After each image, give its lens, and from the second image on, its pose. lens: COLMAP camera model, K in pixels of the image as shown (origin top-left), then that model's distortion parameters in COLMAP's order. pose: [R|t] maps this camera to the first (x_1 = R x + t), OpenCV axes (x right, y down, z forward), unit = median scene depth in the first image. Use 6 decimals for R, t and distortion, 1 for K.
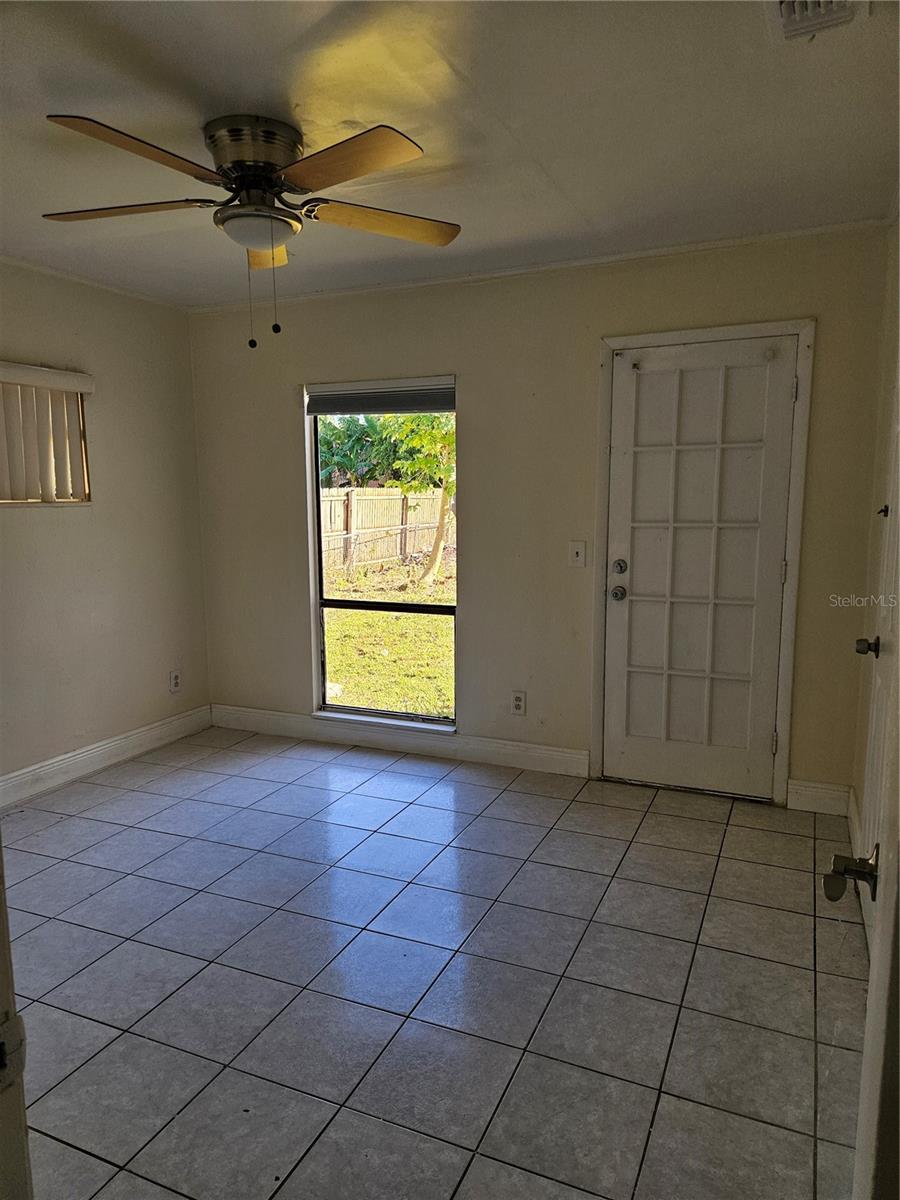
lens RADIAL K [[806.7, 0, 450.9], [0, 806.7, 595.8], [0, 0, 1]] dist [0.009736, -0.001806]
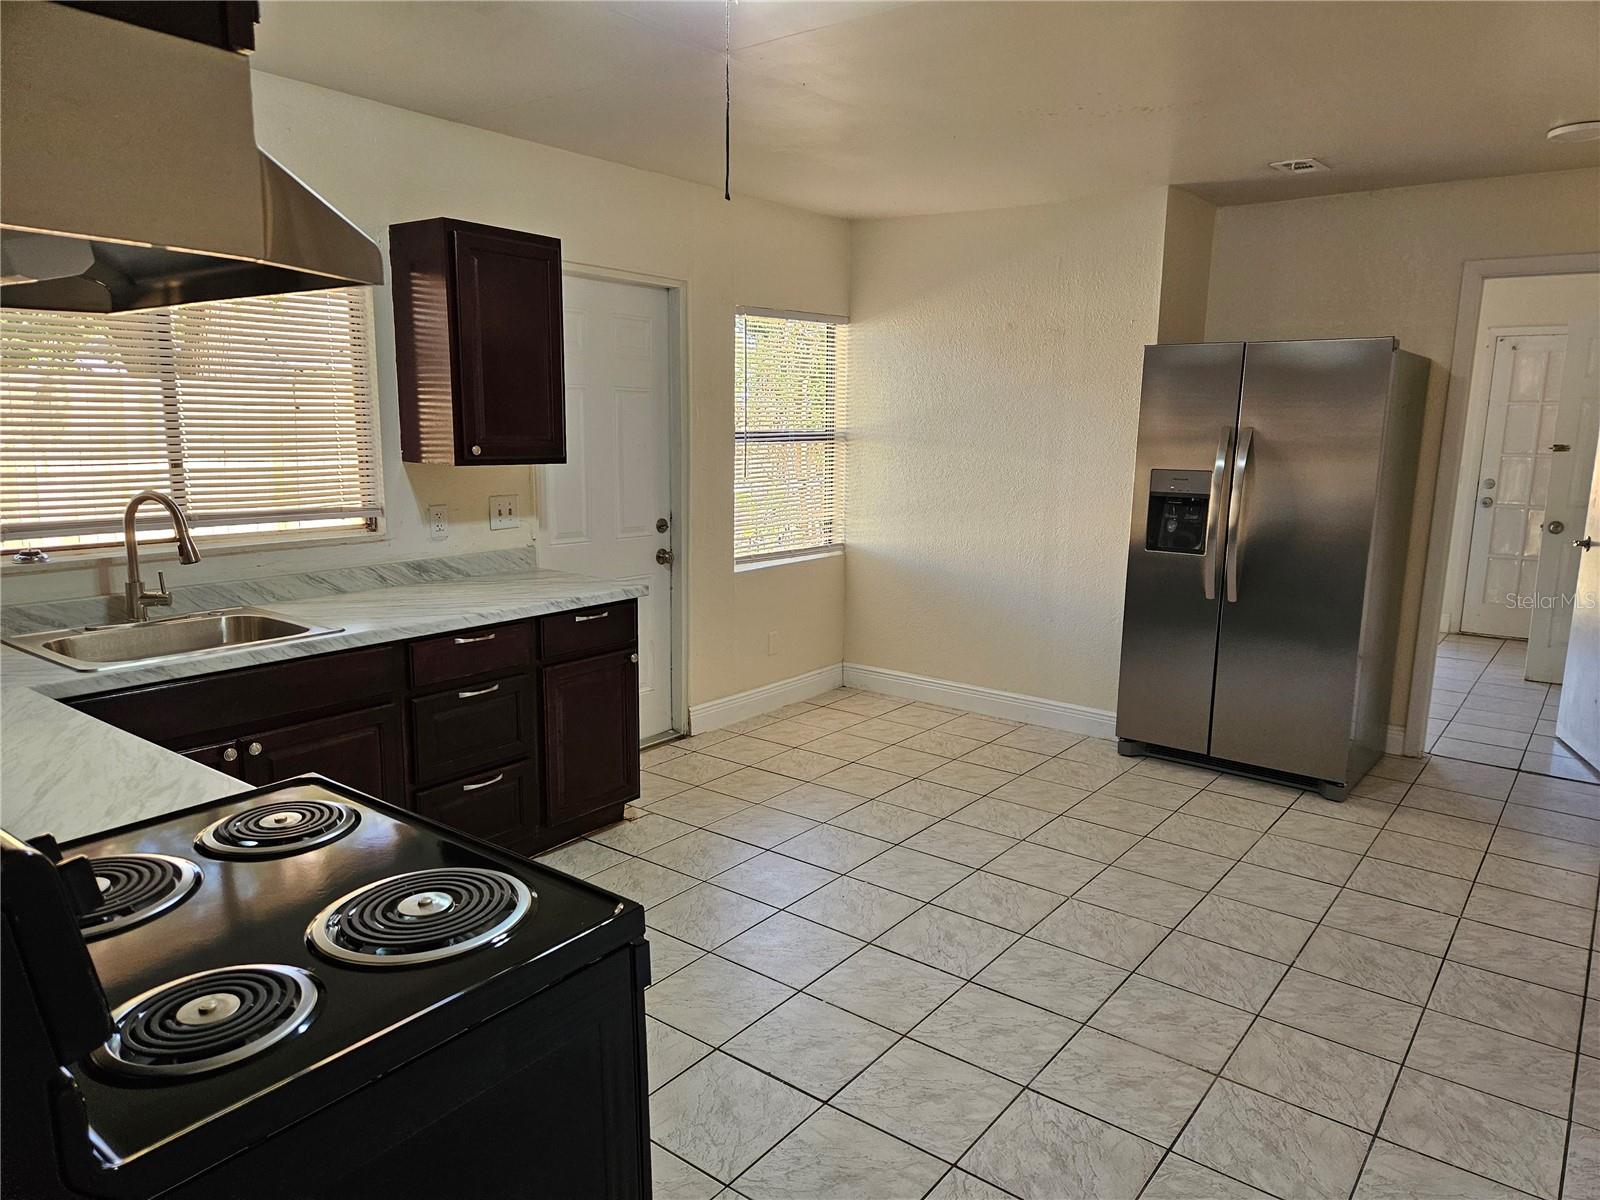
lens RADIAL K [[1075.6, 0, 797.1], [0, 1075.6, 593.7], [0, 0, 1]] dist [0.009736, -0.001806]
pose [[0.971638, 0.056221, -0.229695, -0.521196], [-0.049484, 0.998162, 0.034991, 0.148011], [0.231240, -0.022633, 0.972634, -1.138375]]
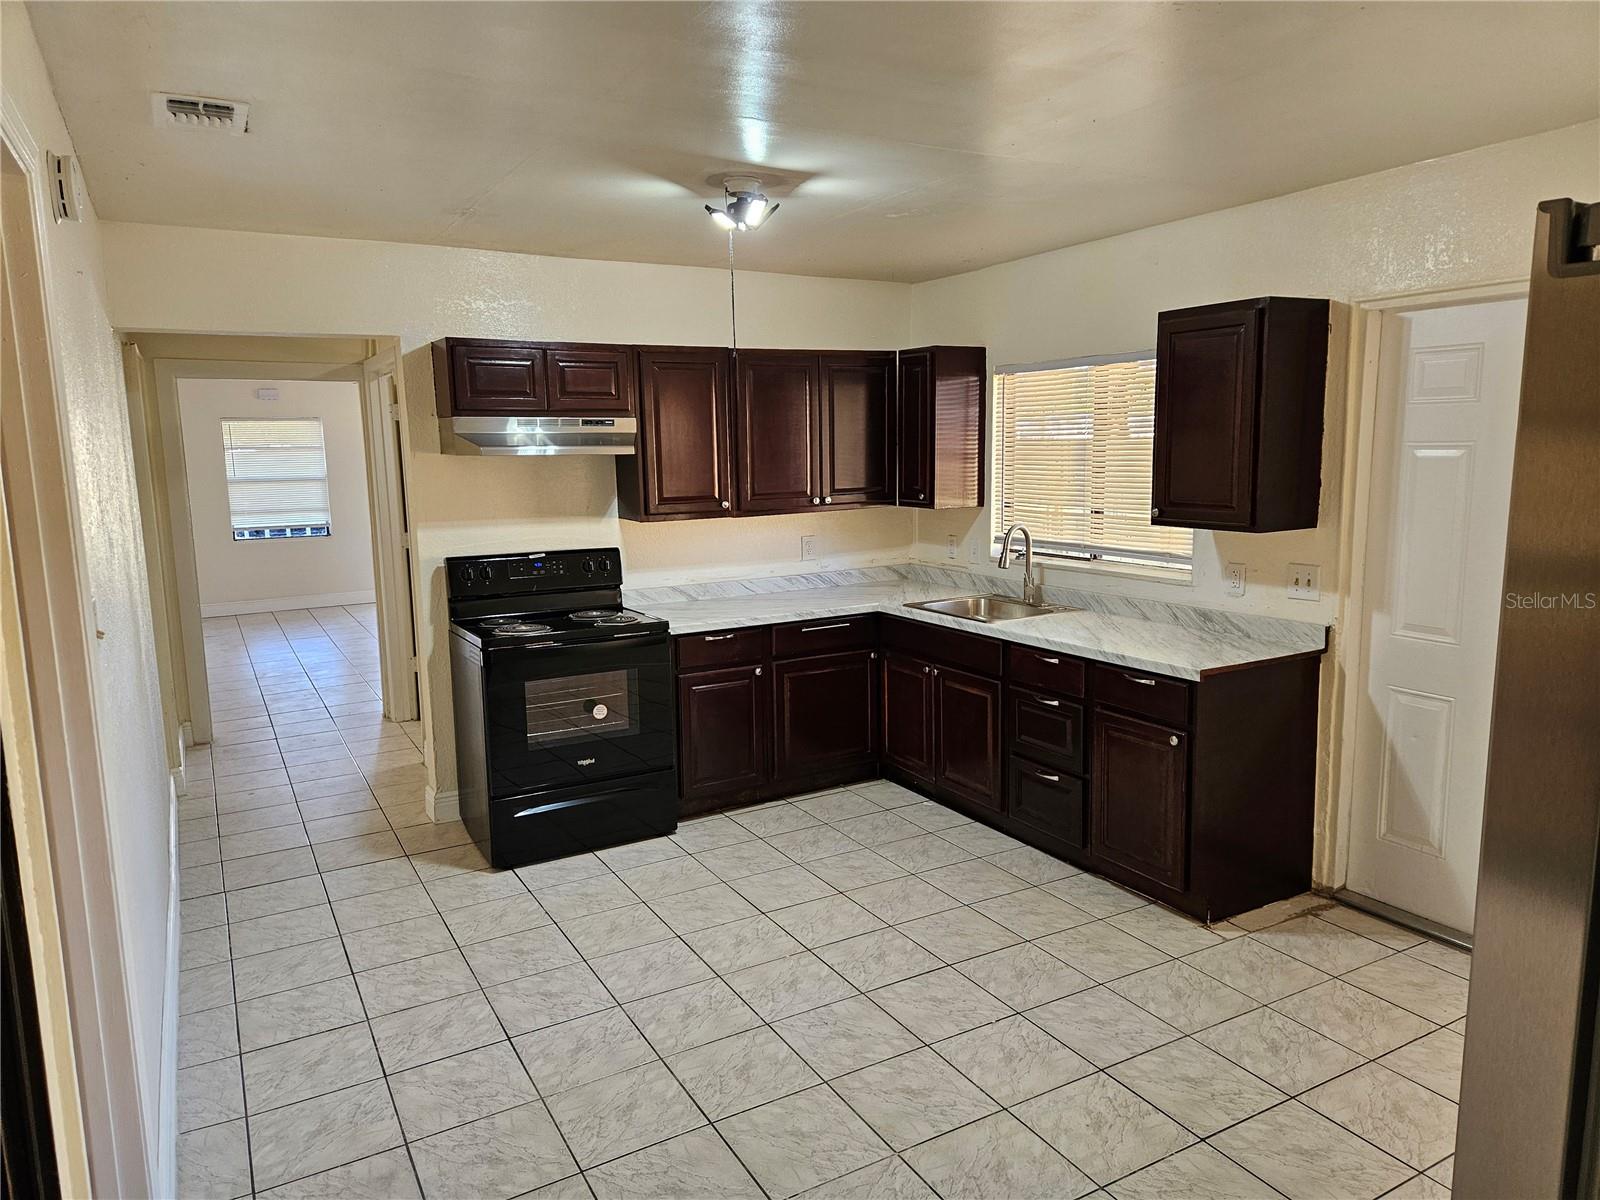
lens RADIAL K [[1075.6, 0, 801.3], [0, 1075.6, 611.0], [0, 0, 1]] dist [0.009736, -0.001806]
pose [[-0.592793, 0.133220, -0.794260, 1.954414], [-0.092062, 0.968549, 0.231163, -0.727640], [0.800076, 0.210153, -0.561885, 4.225463]]
